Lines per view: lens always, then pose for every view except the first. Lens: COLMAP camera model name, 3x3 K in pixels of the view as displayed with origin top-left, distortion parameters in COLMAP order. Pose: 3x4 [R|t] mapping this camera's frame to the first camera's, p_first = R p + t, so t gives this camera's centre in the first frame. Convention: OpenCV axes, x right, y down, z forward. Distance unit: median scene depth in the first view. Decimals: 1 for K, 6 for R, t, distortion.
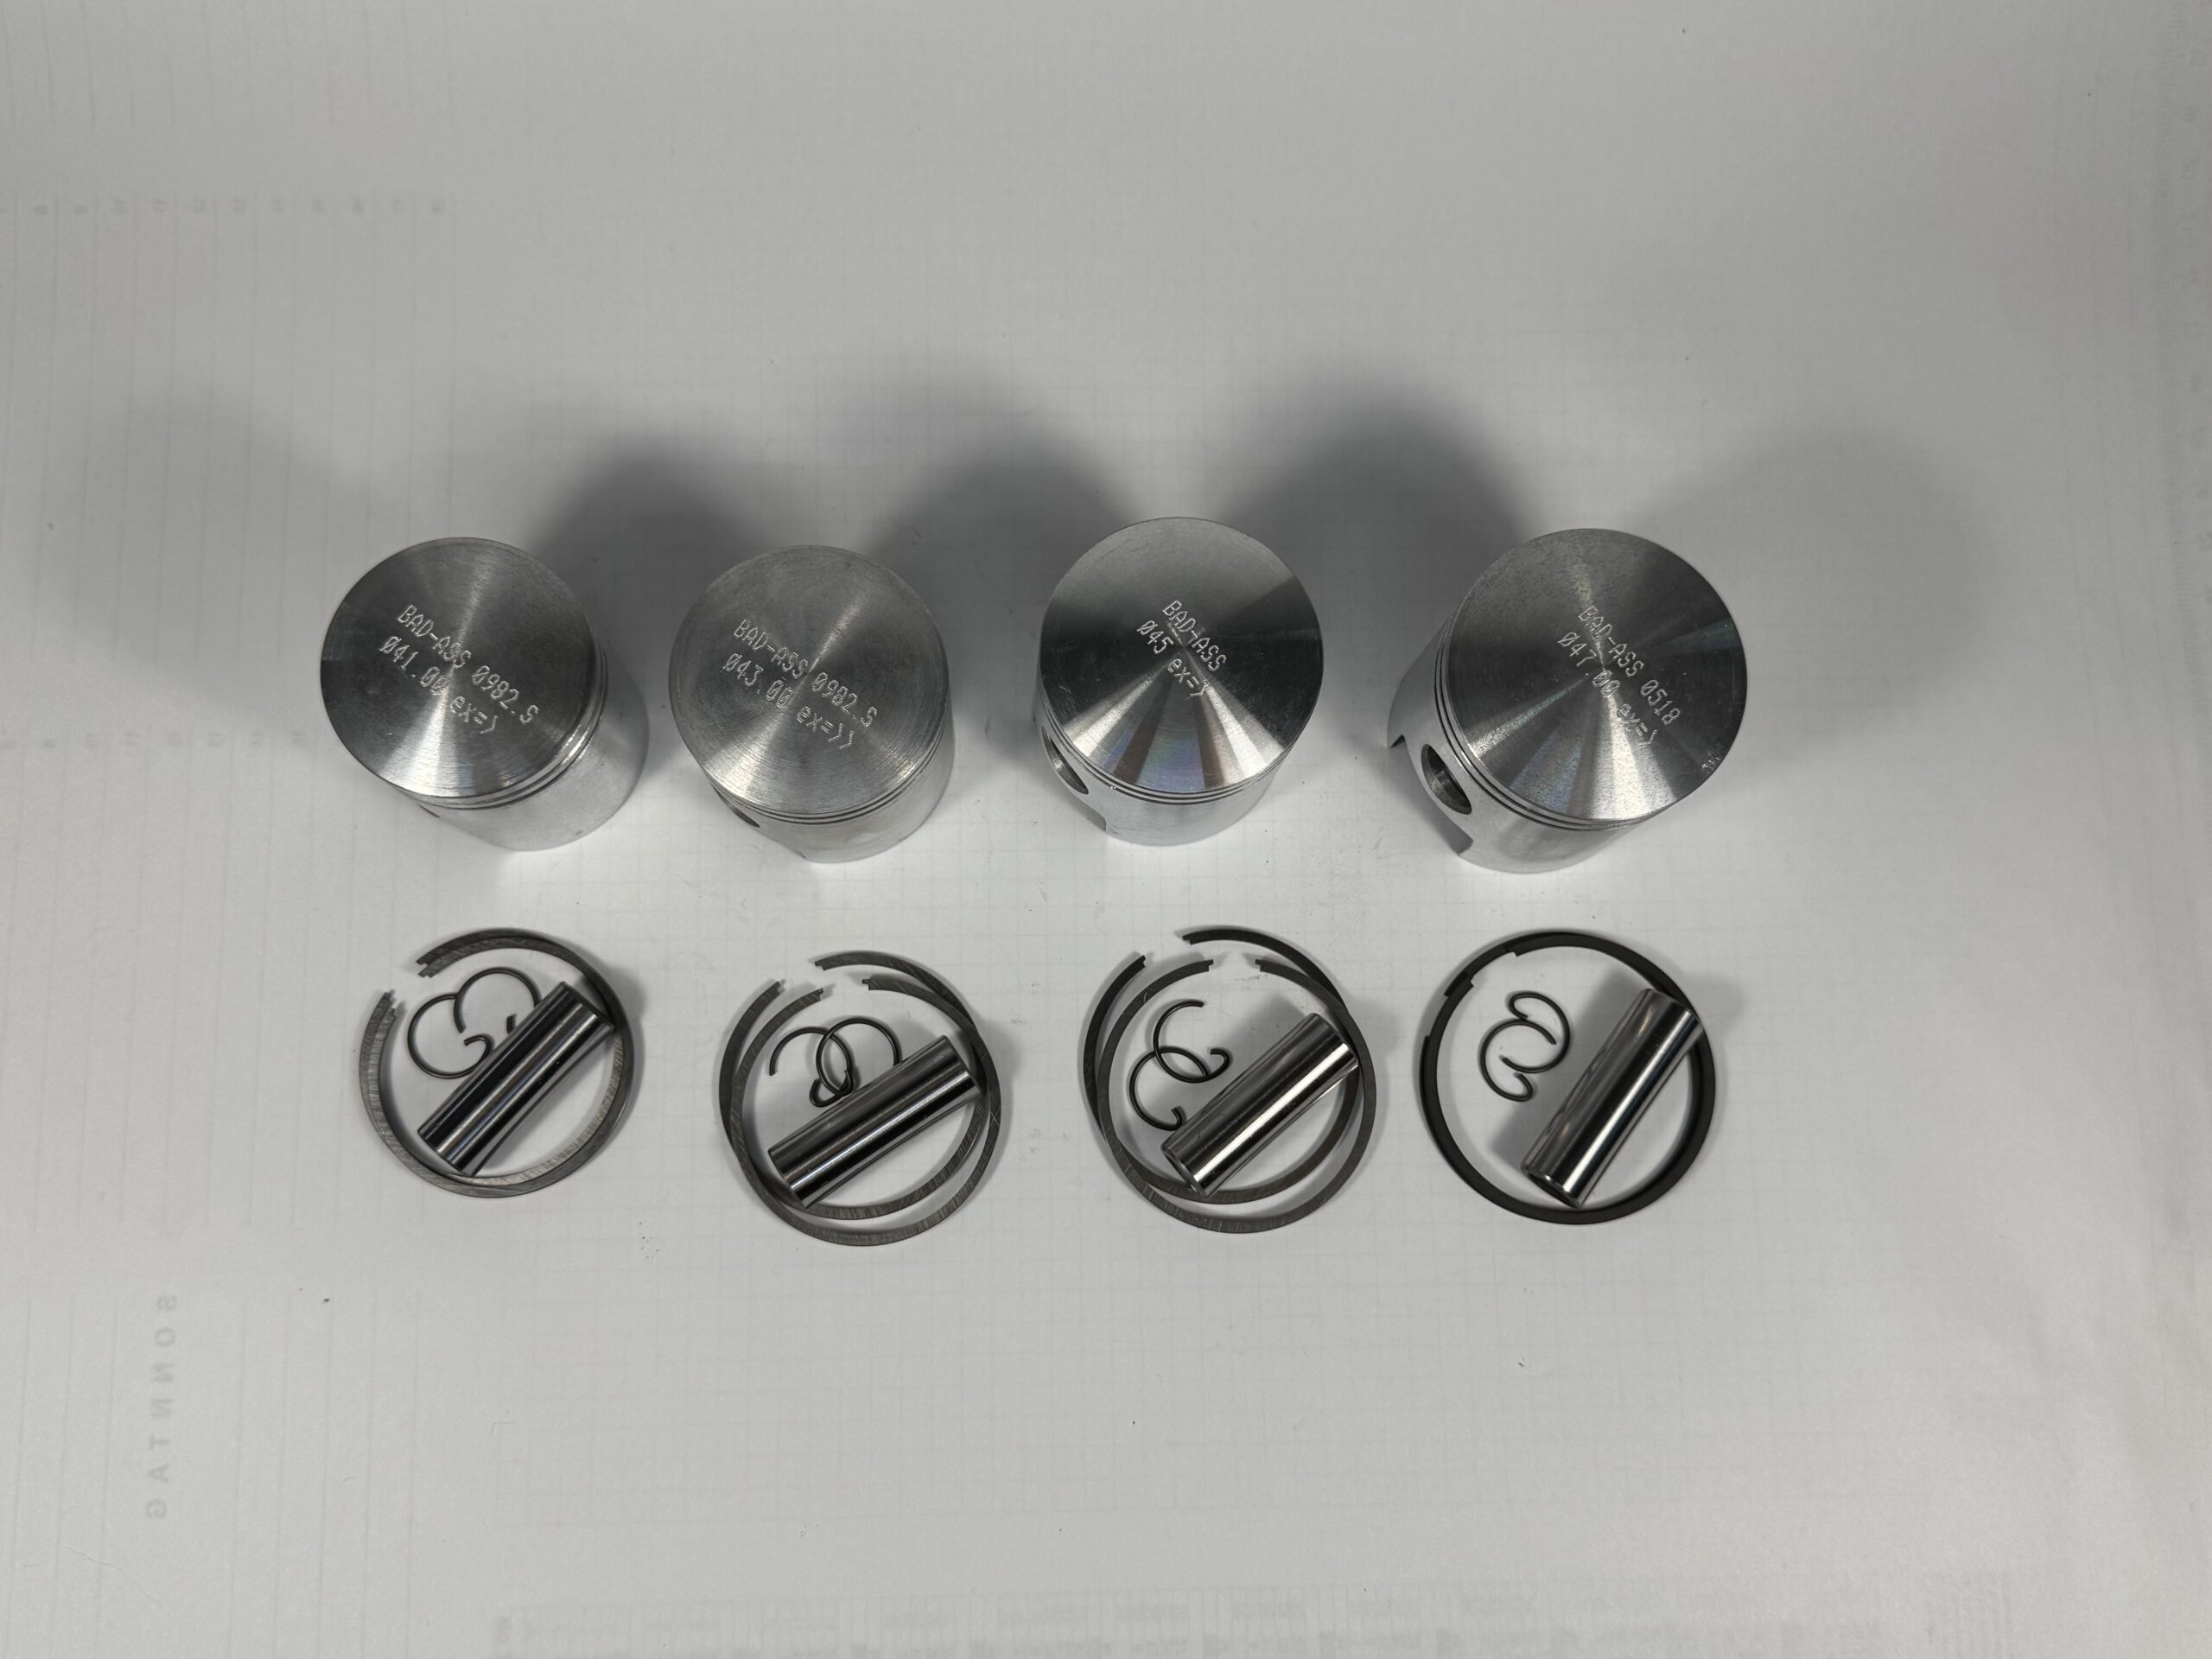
lens RADIAL K [[2059.9, 0, 1101.3], [0, 2059.9, 838.7], [0, 0, 1]] dist [-0.033947, 0.000000]
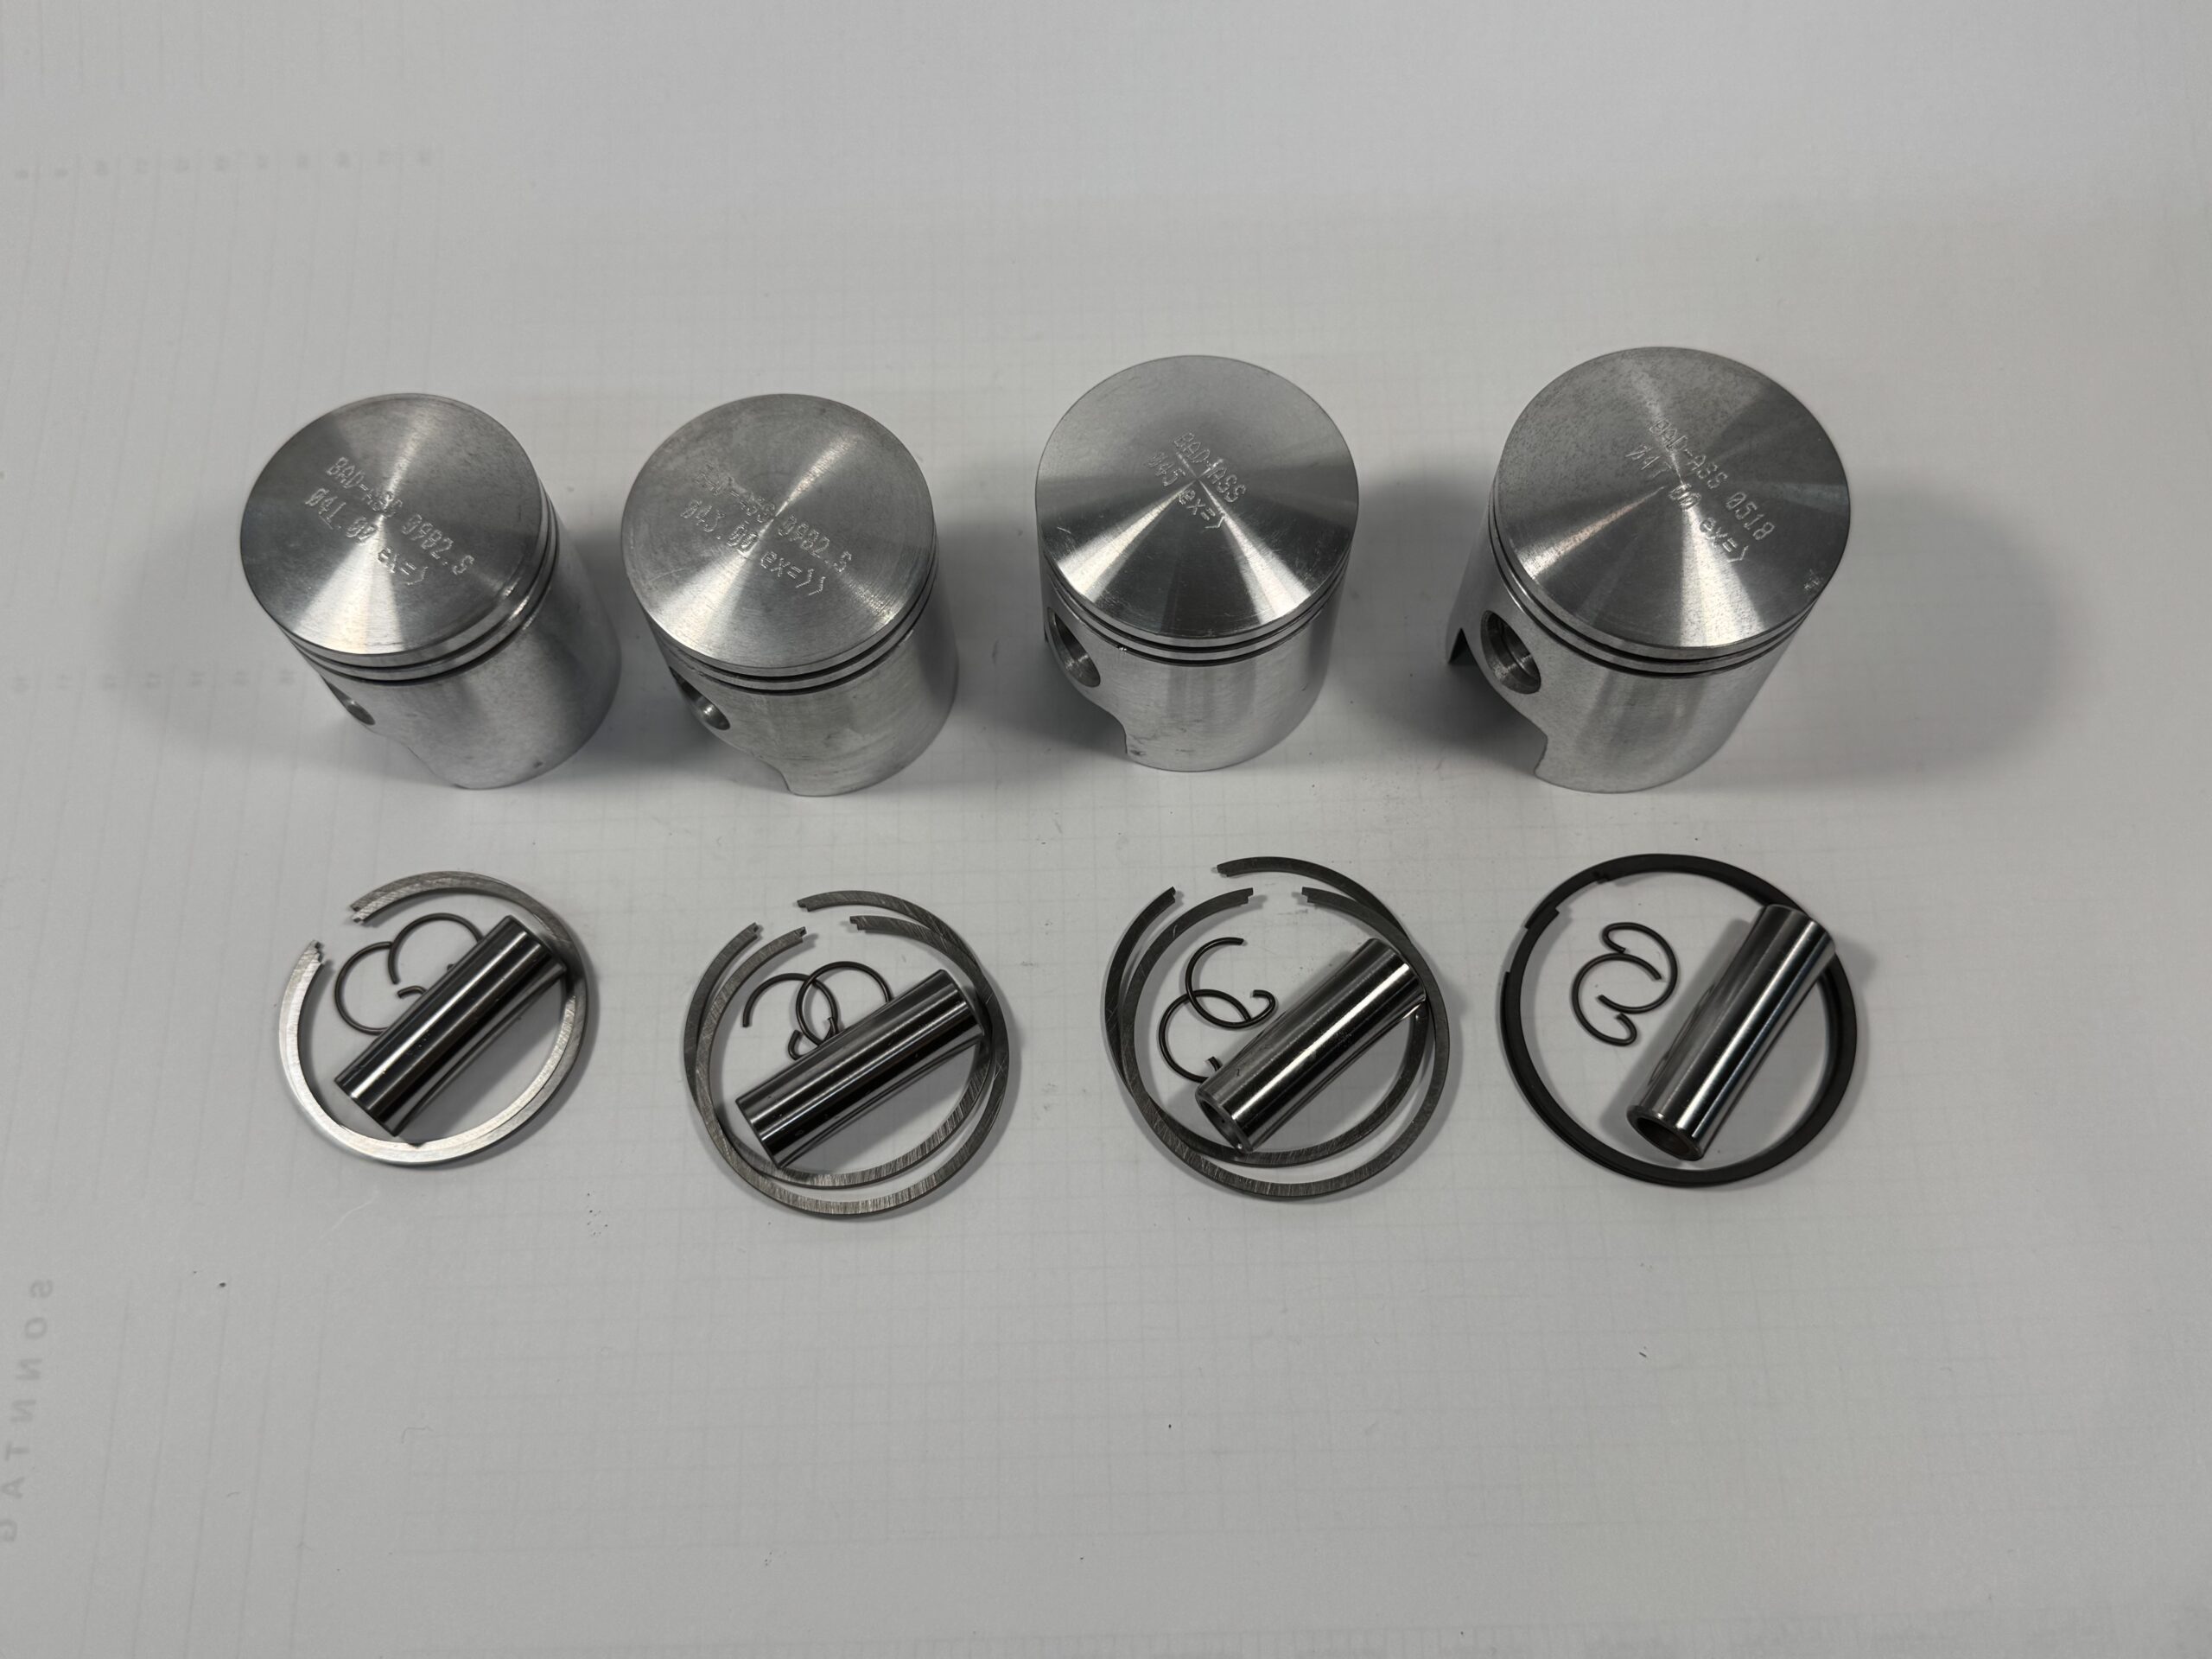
lens RADIAL K [[2059.9, 0, 1095.1], [0, 2059.9, 842.2], [0, 0, 1]] dist [-0.033947, 0.000000]
pose [[0.998019, -0.026564, -0.057036, 0.038709], [0.015675, 0.982898, -0.183483, 0.202361], [0.060935, 0.182226, 0.981367, 0.146653]]
